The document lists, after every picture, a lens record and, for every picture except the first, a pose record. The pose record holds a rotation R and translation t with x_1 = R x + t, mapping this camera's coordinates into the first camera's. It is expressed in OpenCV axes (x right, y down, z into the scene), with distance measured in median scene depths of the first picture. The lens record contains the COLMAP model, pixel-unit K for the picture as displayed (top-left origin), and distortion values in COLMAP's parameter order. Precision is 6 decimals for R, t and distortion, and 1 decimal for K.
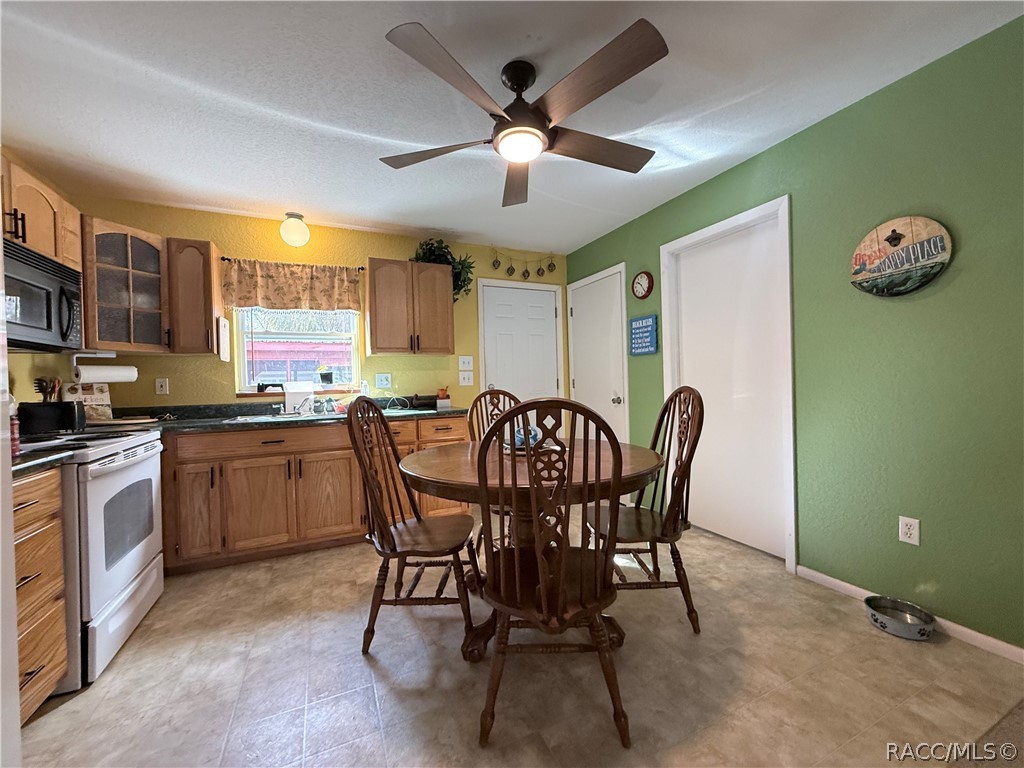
lens RADIAL K [[408.1, 0, 511.8], [0, 408.1, 384.1], [0, 0, 1]] dist [-0.000891, -0.000218]
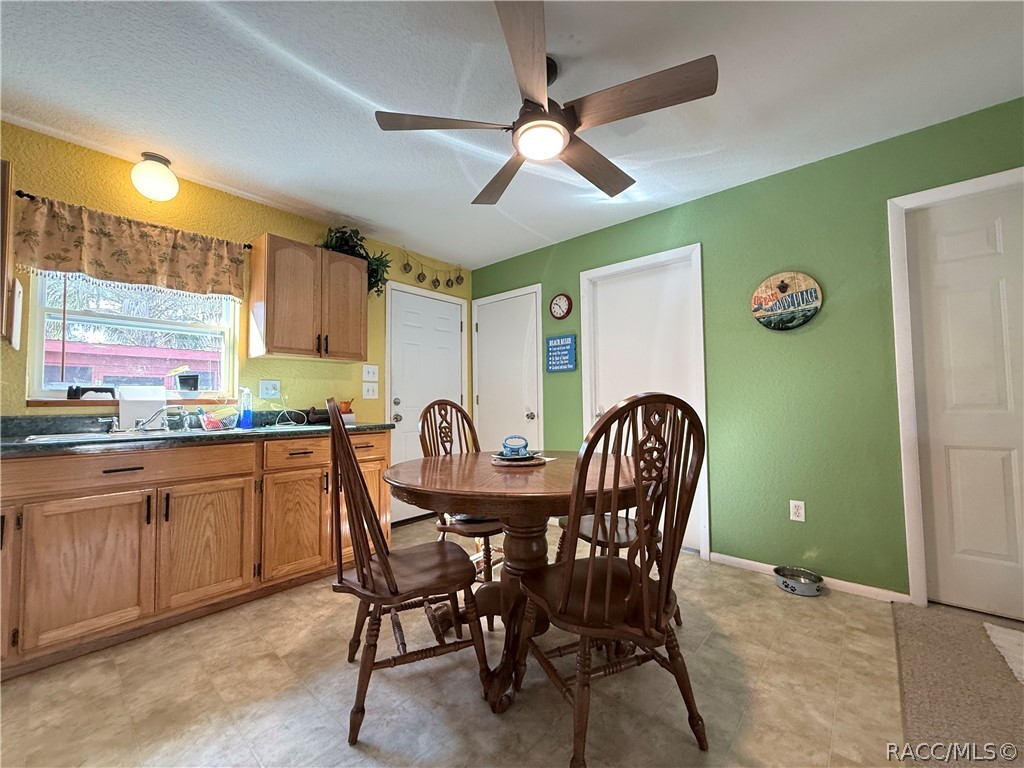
lens RADIAL K [[408.1, 0, 511.8], [0, 408.1, 384.1], [0, 0, 1]] dist [-0.000891, -0.000218]
pose [[0.914938, 0.035442, 0.402035, -0.238602], [-0.010946, 0.997949, -0.063065, 0.030718], [-0.403446, 0.053300, 0.913450, 0.100294]]
